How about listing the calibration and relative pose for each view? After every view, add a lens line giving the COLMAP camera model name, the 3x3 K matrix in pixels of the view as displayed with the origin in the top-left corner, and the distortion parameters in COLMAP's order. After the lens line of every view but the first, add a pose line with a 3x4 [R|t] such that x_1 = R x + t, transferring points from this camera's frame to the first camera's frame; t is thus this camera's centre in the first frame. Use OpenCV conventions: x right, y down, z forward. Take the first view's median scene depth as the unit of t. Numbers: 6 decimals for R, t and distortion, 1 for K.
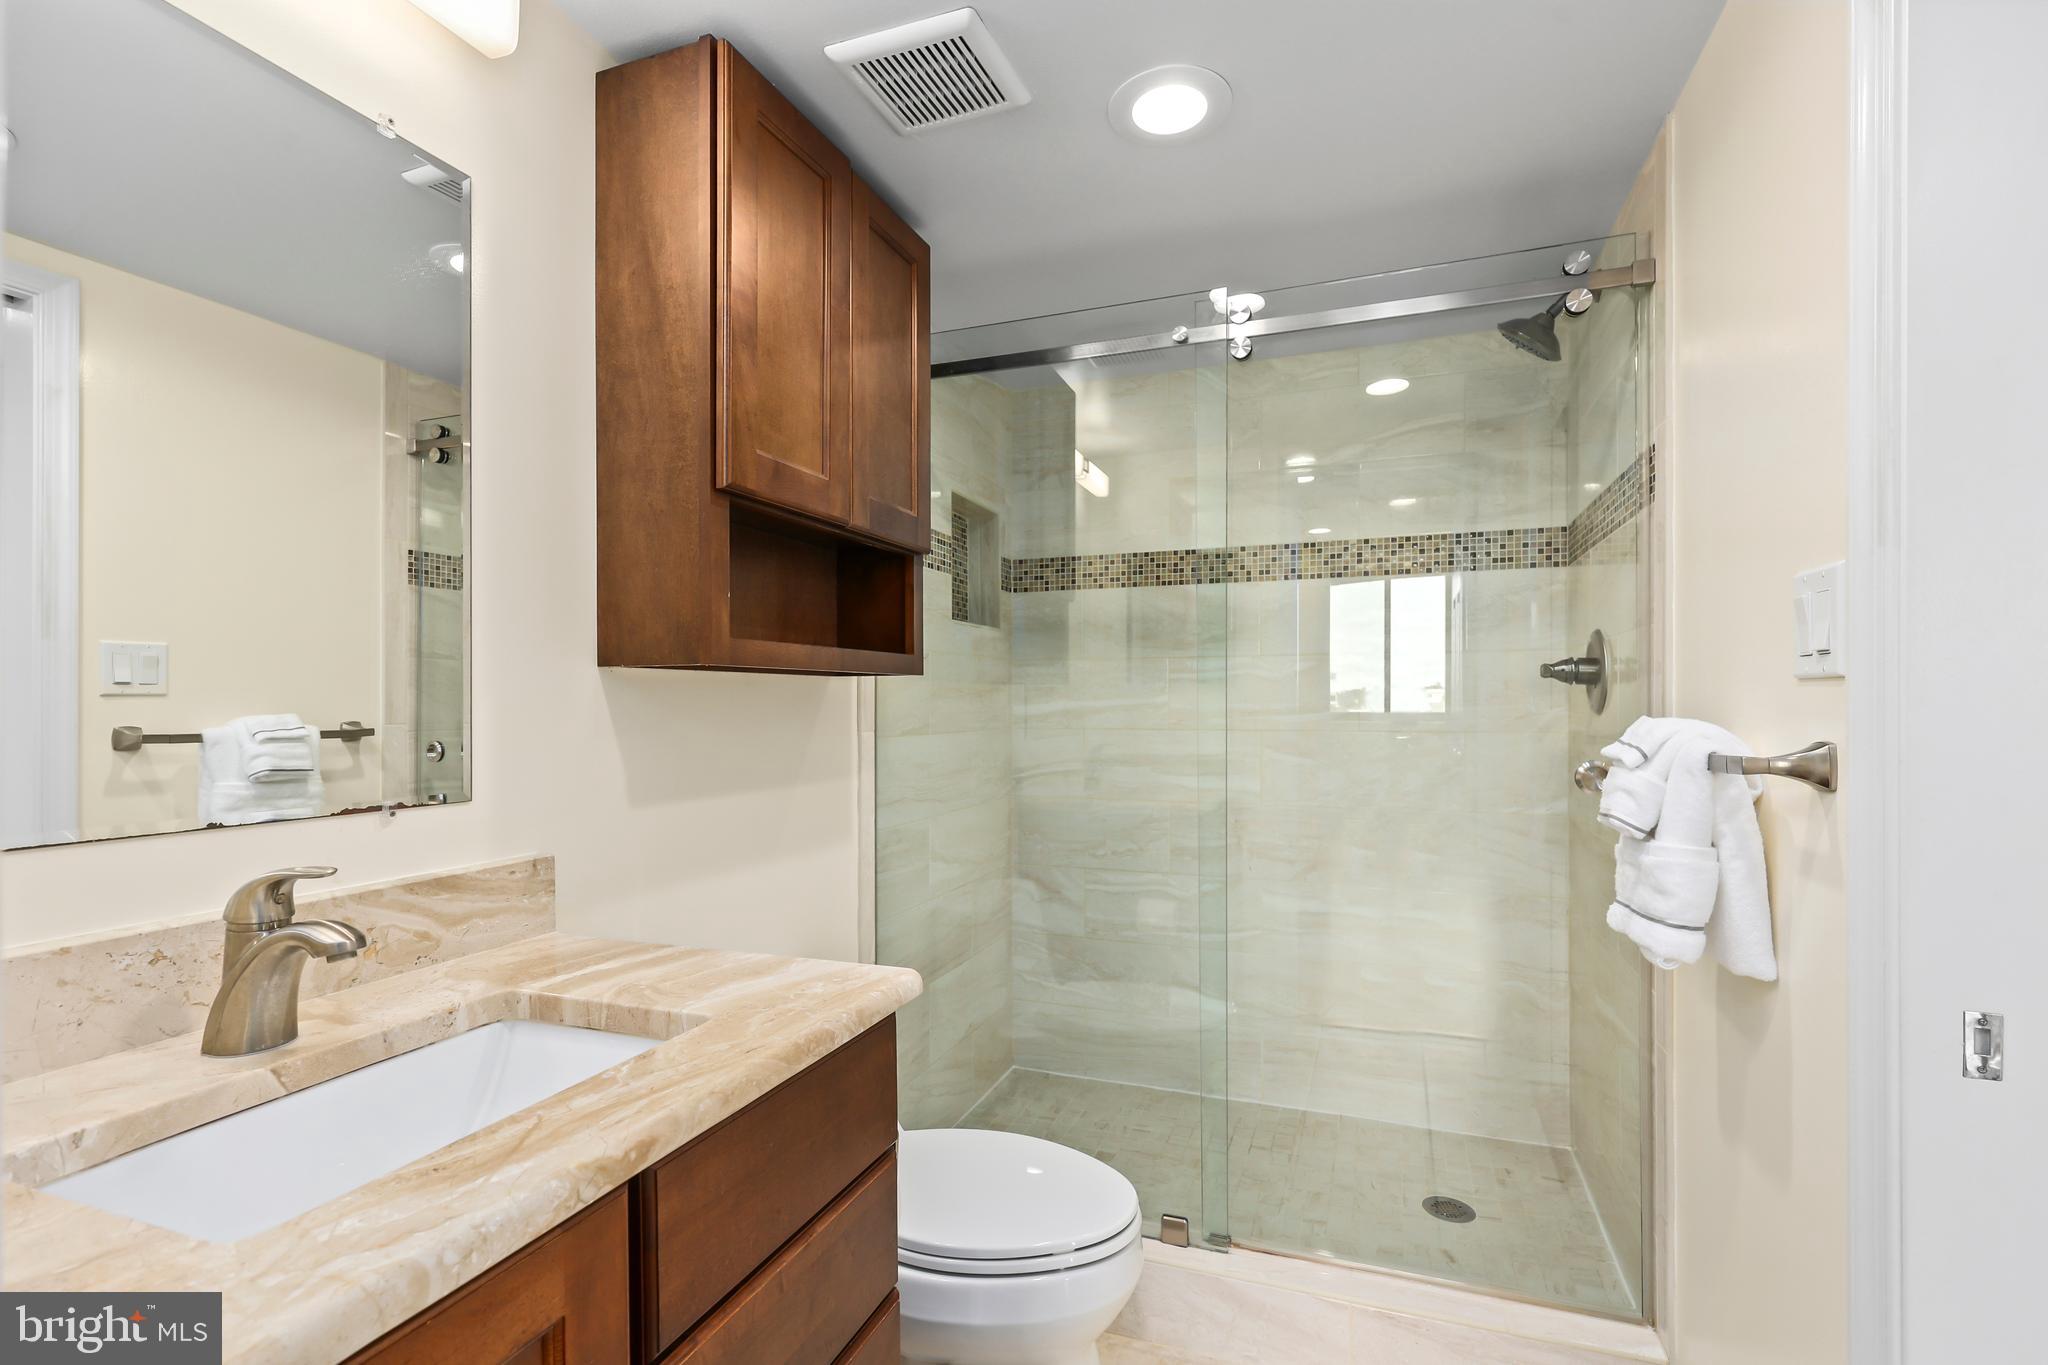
lens RADIAL K [[957.5, 0, 1030.6], [0, 957.5, 691.5], [0, 0, 1]] dist [0.010111, 0.000011]
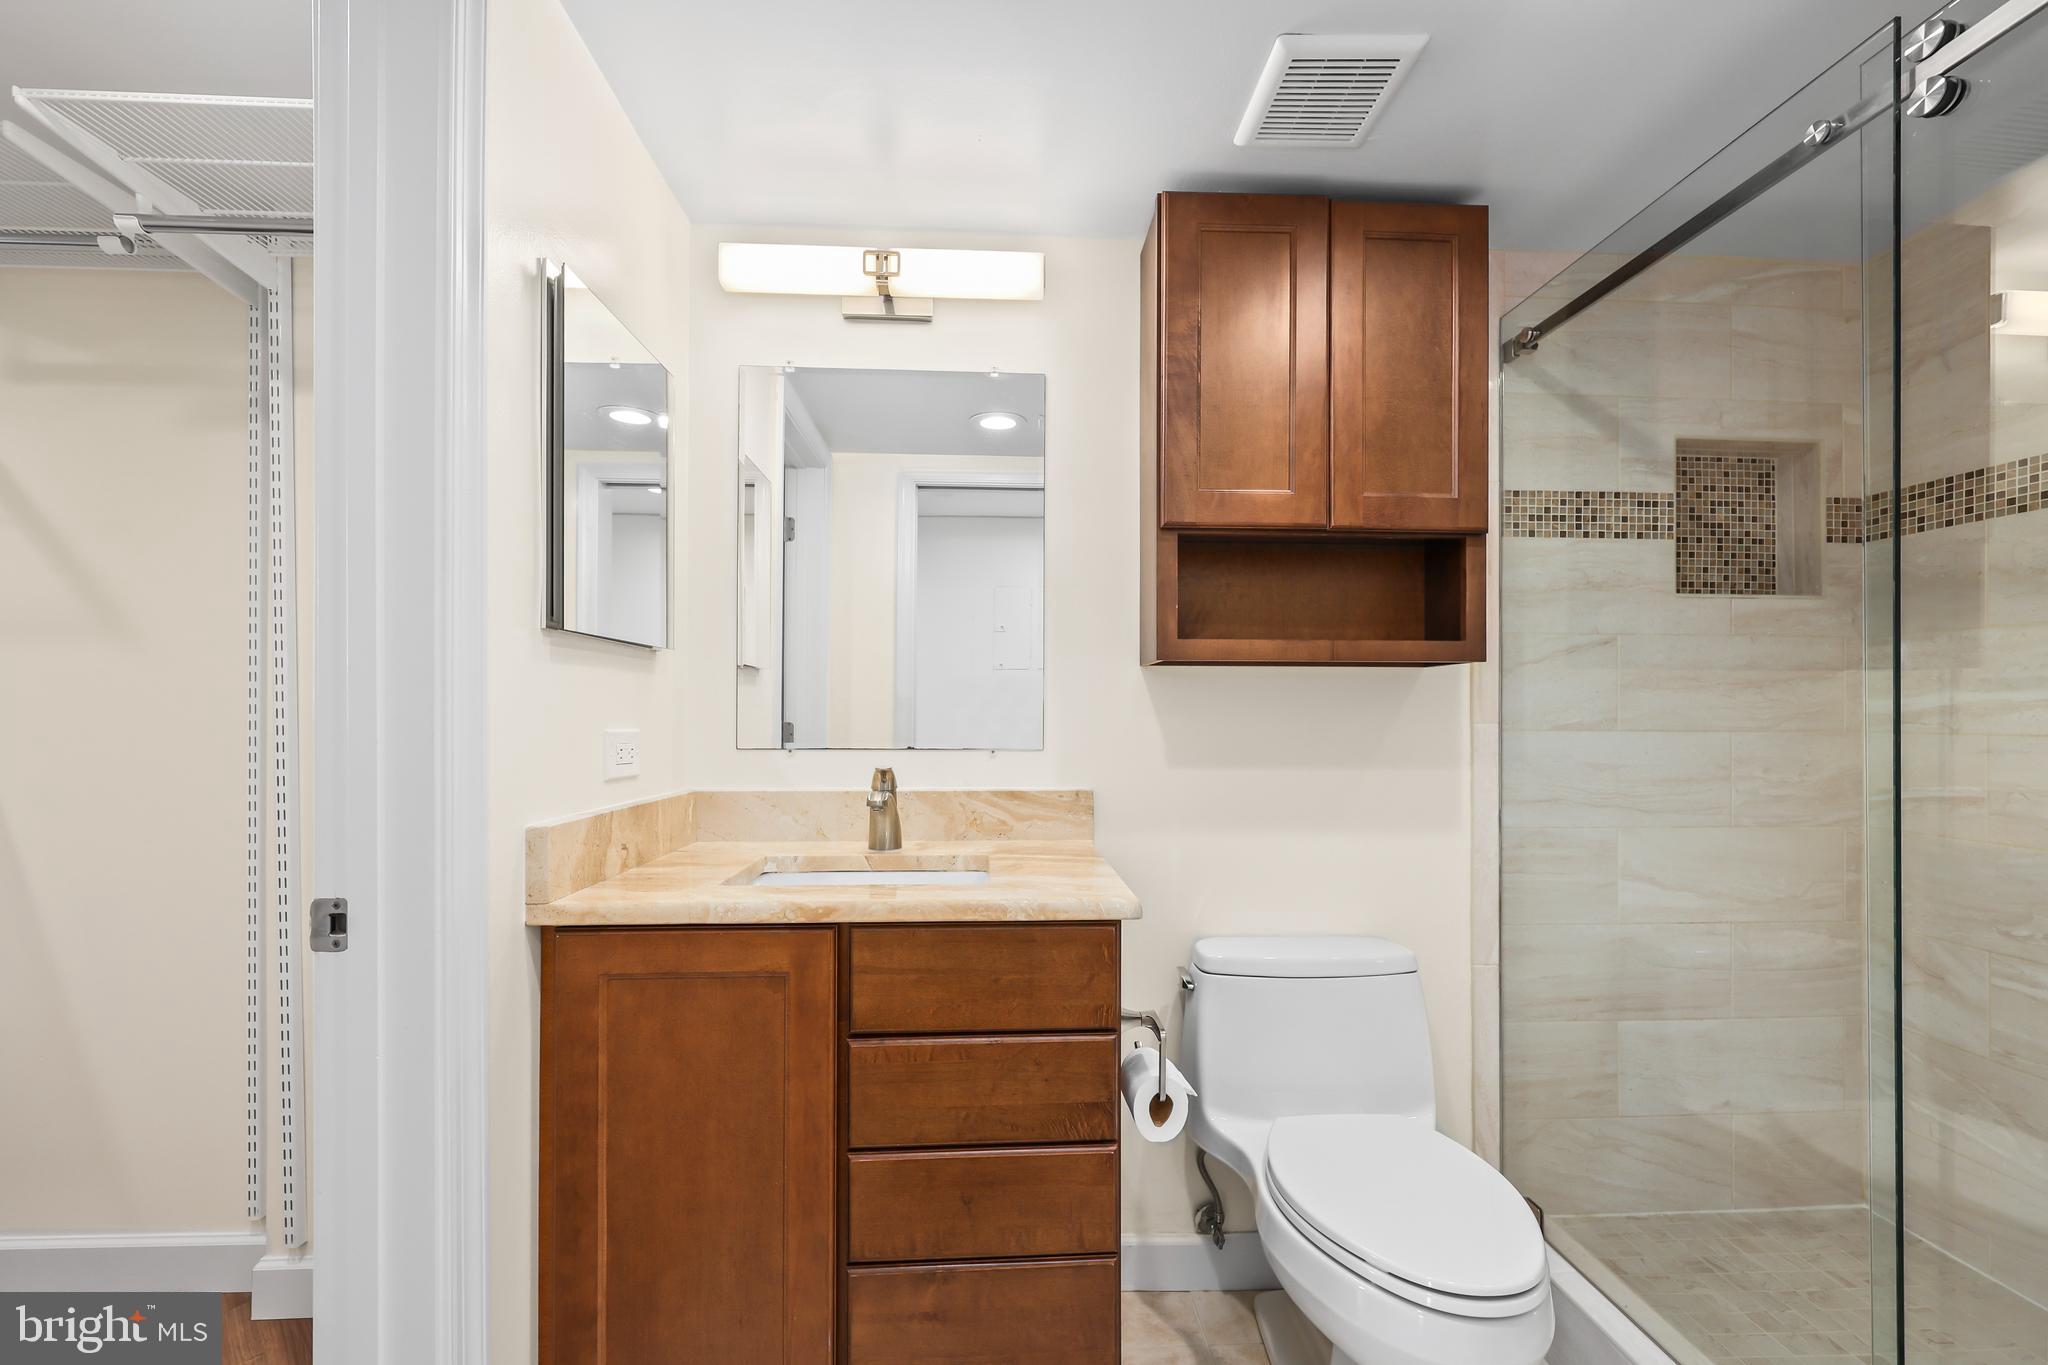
lens RADIAL K [[850.8, 0, 1022.7], [0, 850.8, 699.3], [0, 0, 1]] dist [0.003901, 0.000220]
pose [[0.386697, -0.008409, -0.922169, 0.599729], [0.004055, 0.999964, -0.007418, 0.029949], [0.922198, -0.000871, 0.386717, 0.318077]]
